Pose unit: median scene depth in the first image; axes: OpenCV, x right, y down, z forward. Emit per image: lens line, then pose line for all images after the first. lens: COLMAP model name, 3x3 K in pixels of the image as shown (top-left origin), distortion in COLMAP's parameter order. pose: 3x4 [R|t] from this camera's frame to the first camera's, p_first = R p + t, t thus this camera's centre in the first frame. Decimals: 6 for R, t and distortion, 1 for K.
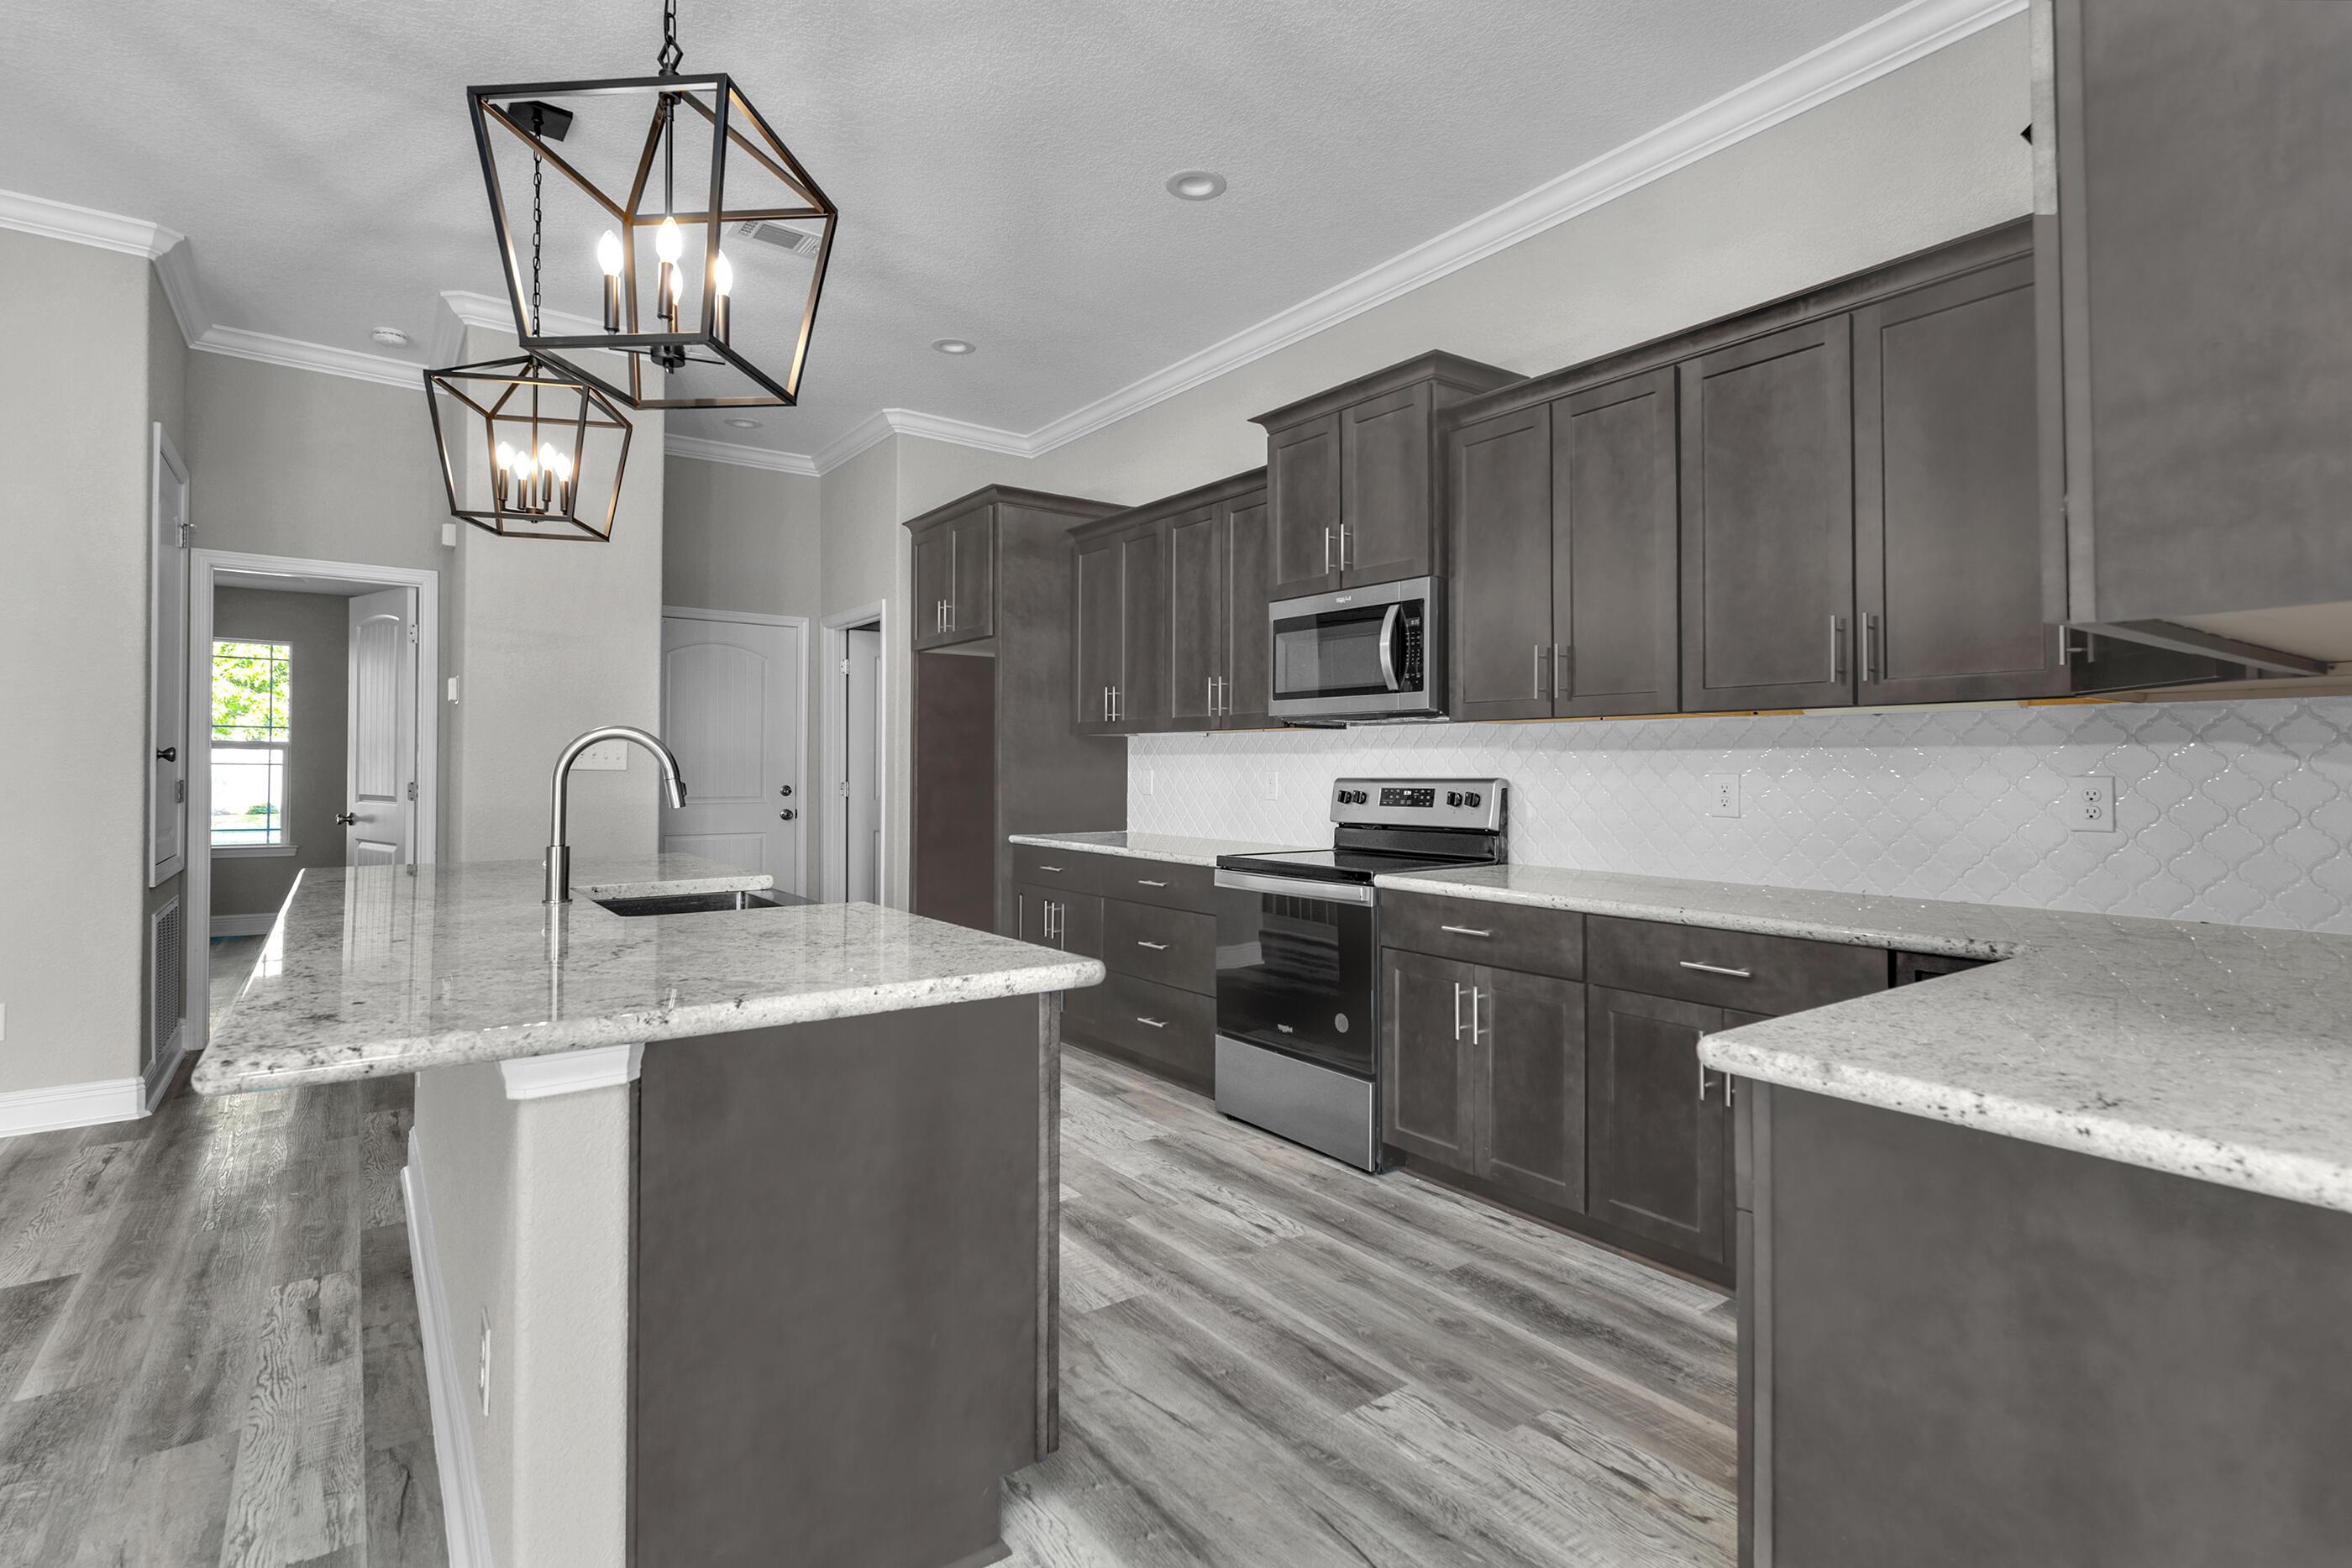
lens RADIAL K [[1185.2, 0, 1165.2], [0, 1185.2, 781.7], [0, 0, 1]] dist [0.002662, -0.000149]
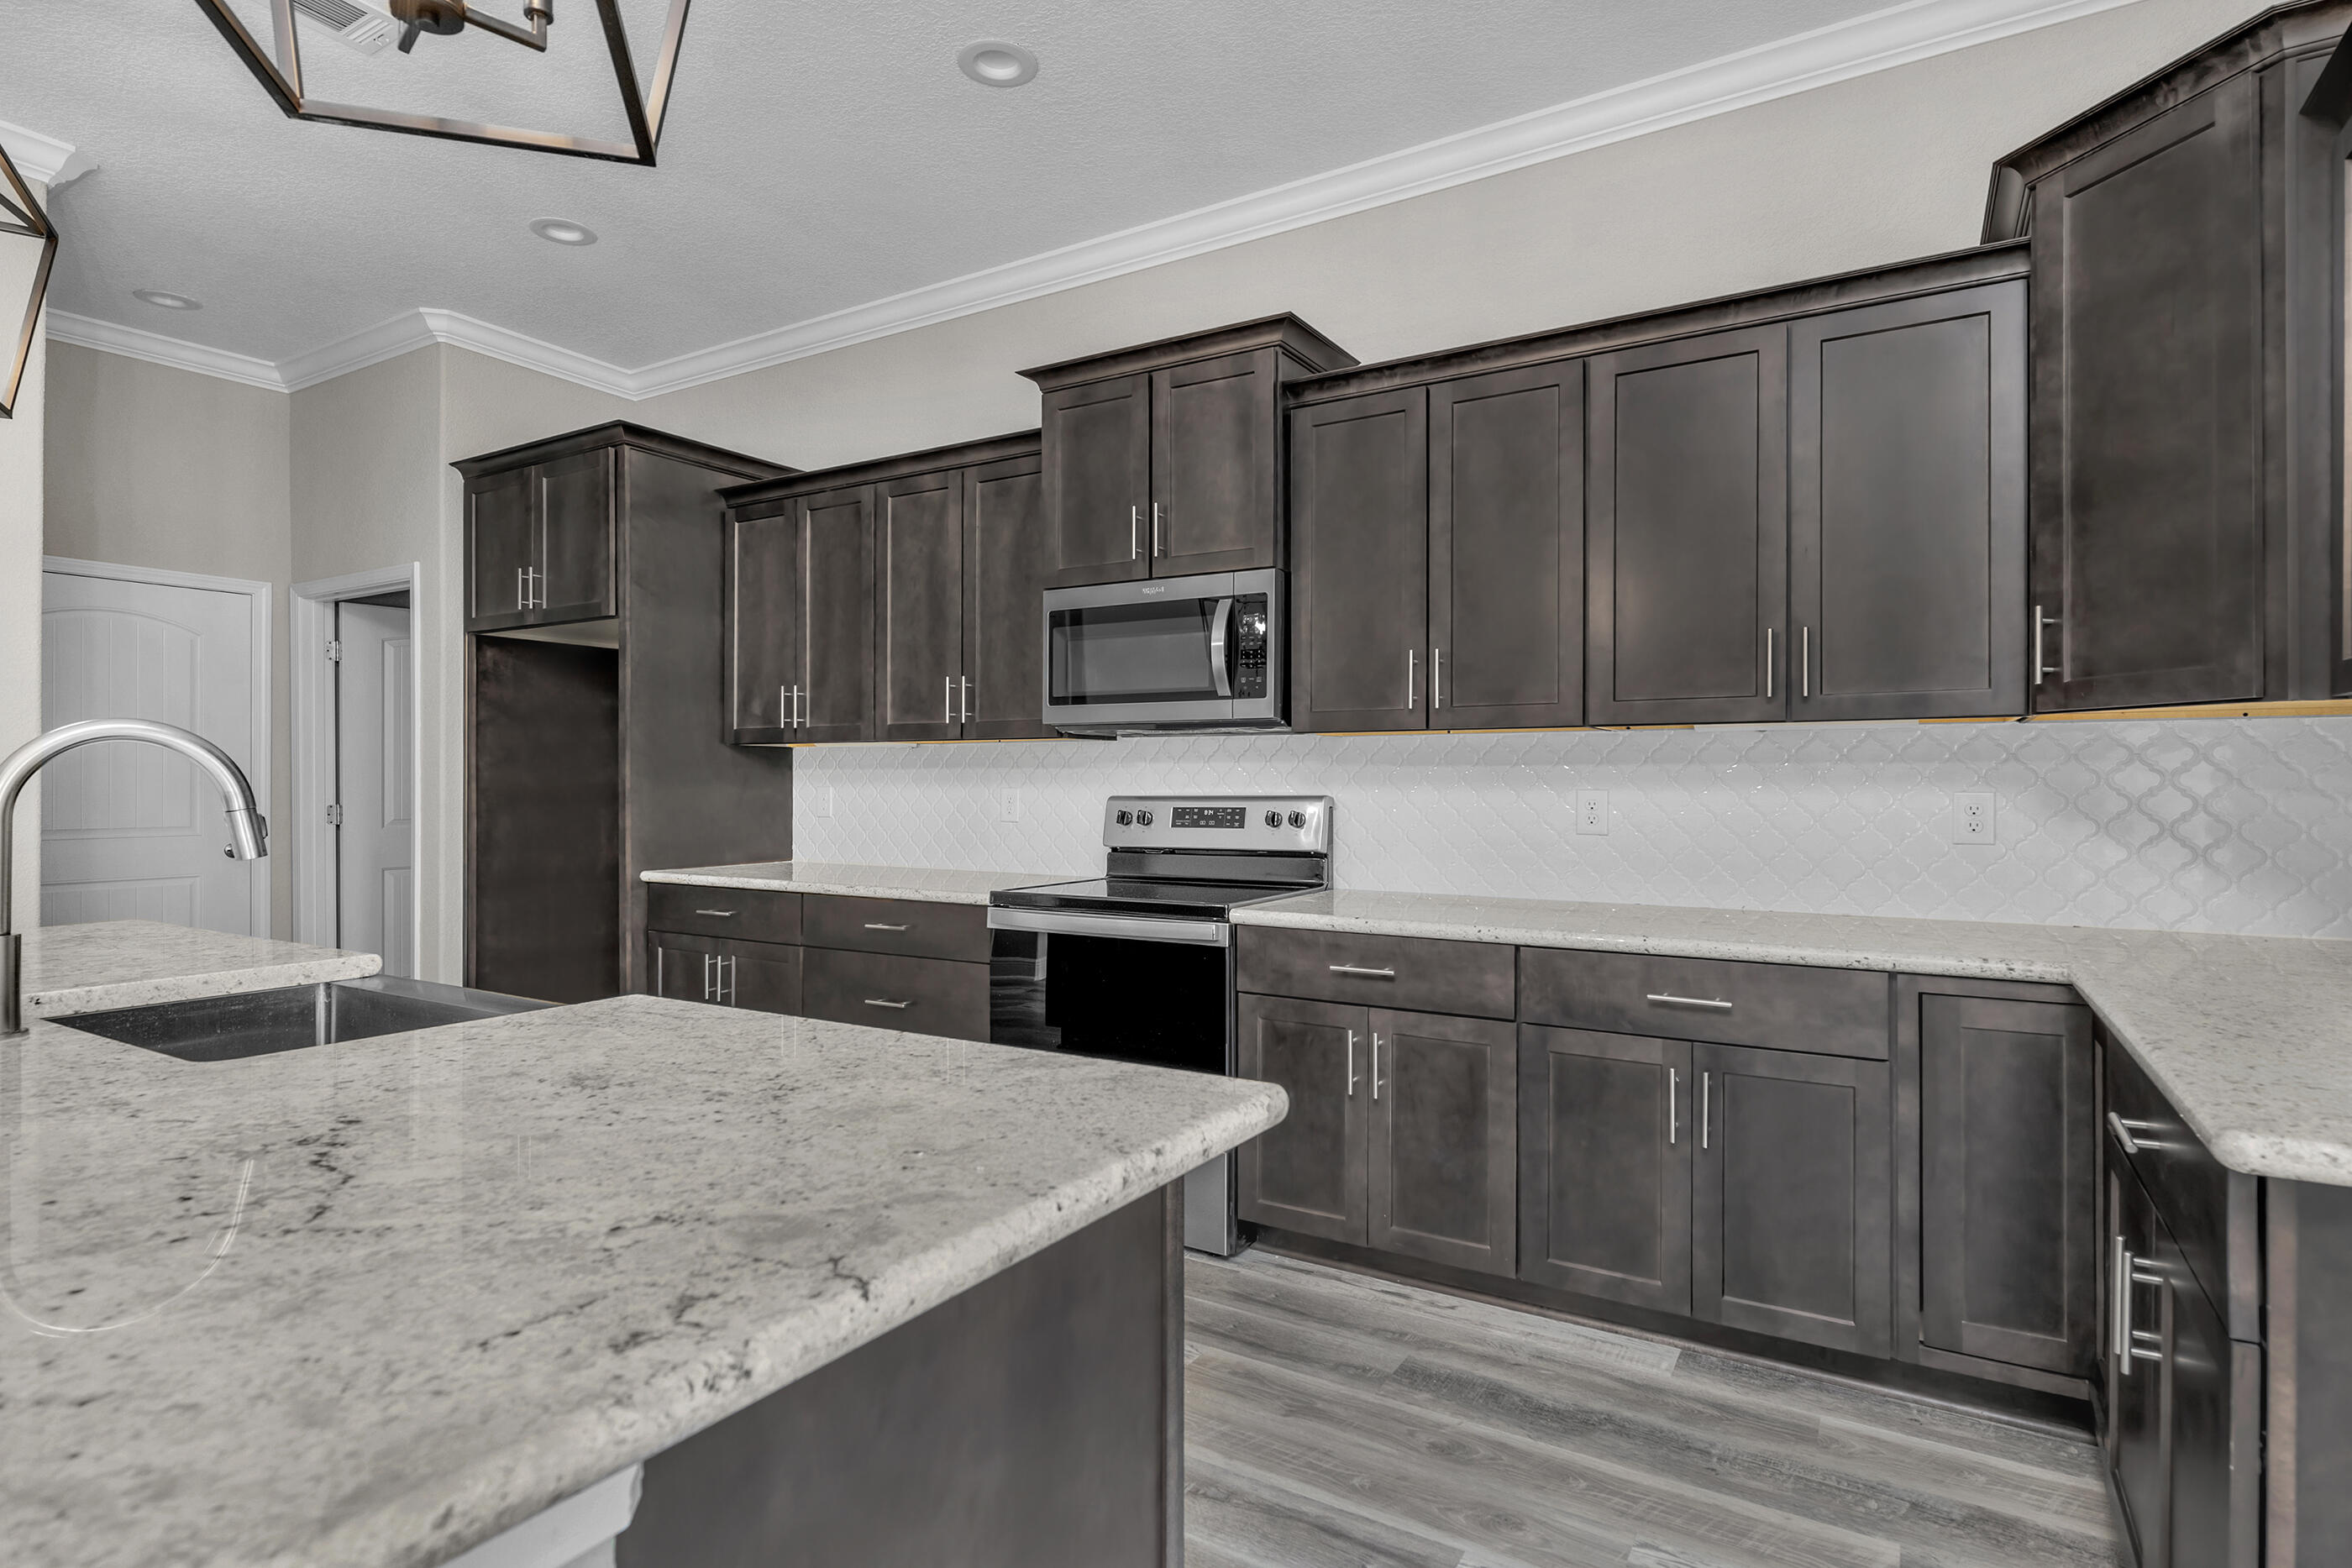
lens RADIAL K [[1160.9, 0, 1165.1], [0, 1160.9, 784.6], [0, 0, 1]] dist [0.011697, -0.001003]
pose [[0.911090, -0.004158, 0.412187, -0.203939], [0.007750, 0.999945, -0.007043, -0.006071], [-0.412135, 0.009611, 0.911072, 0.238616]]
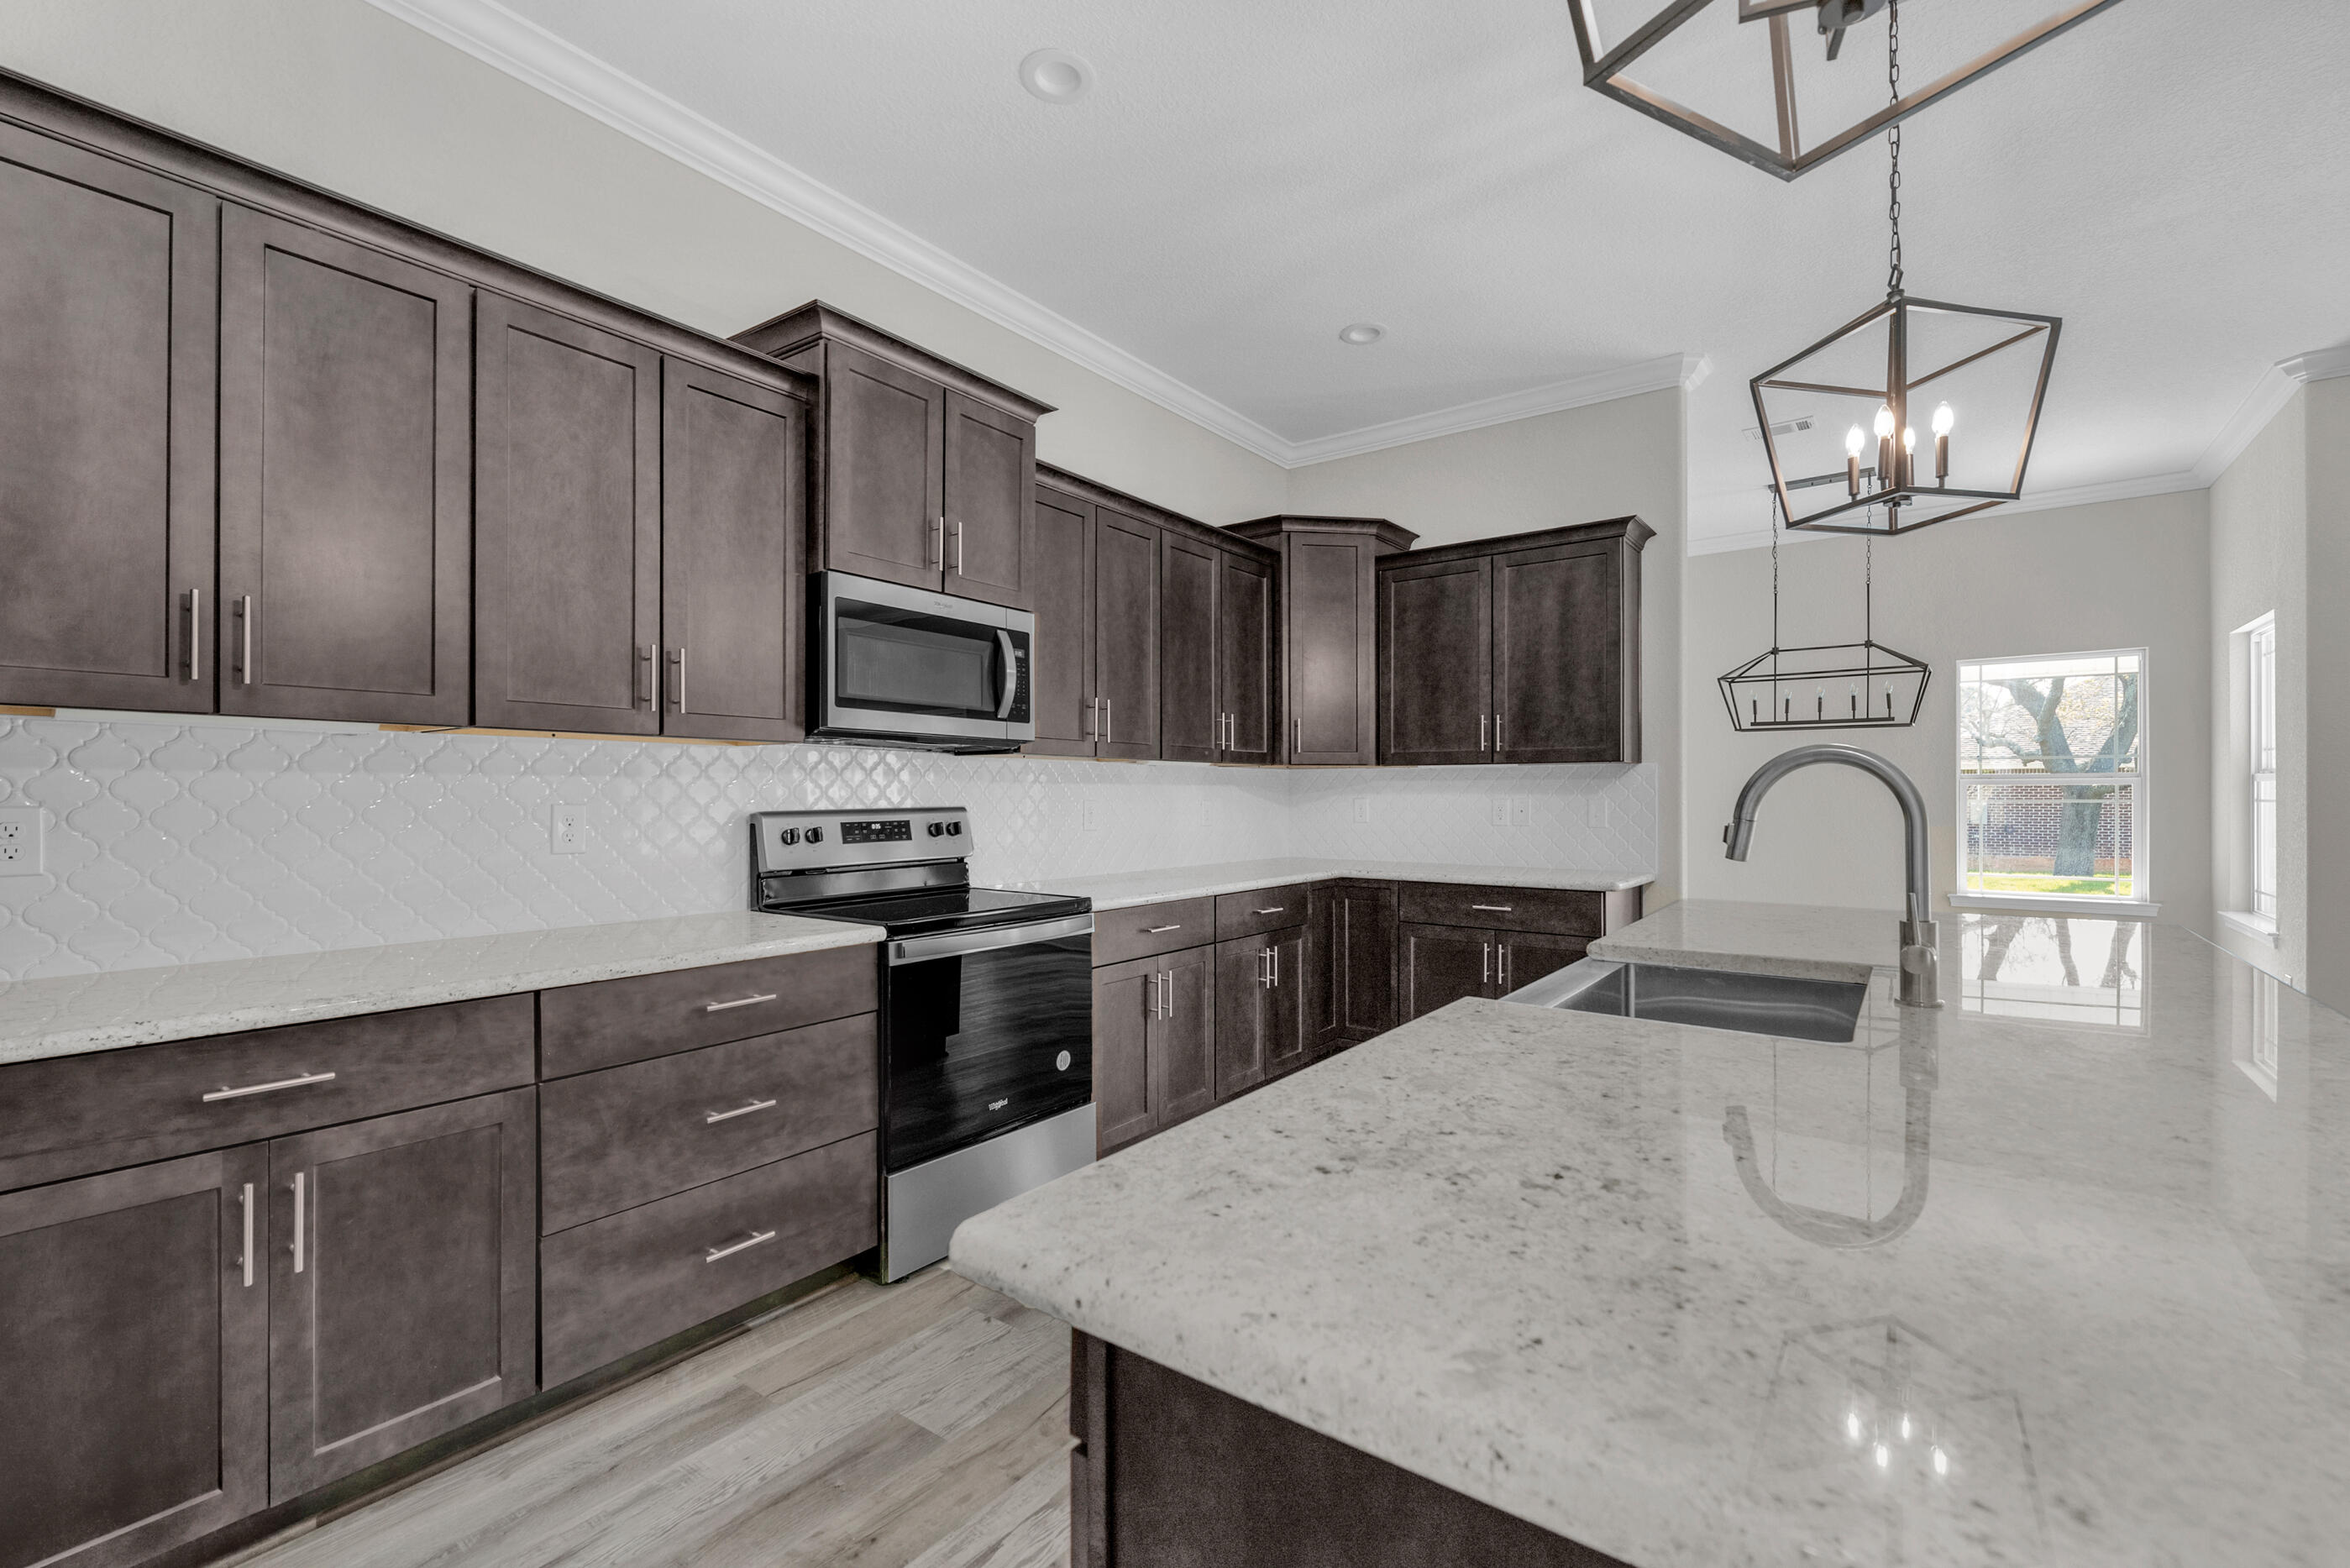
lens RADIAL K [[1009.6, 0, 1175.0], [0, 1009.6, 784.0], [0, 0, 1]] dist [-0.000121, -0.000164]
pose [[-0.332293, 0.004508, 0.943166, -0.638504], [0.009437, 0.999954, -0.001455, -0.020537], [-0.943129, 0.008417, -0.332320, 1.148286]]
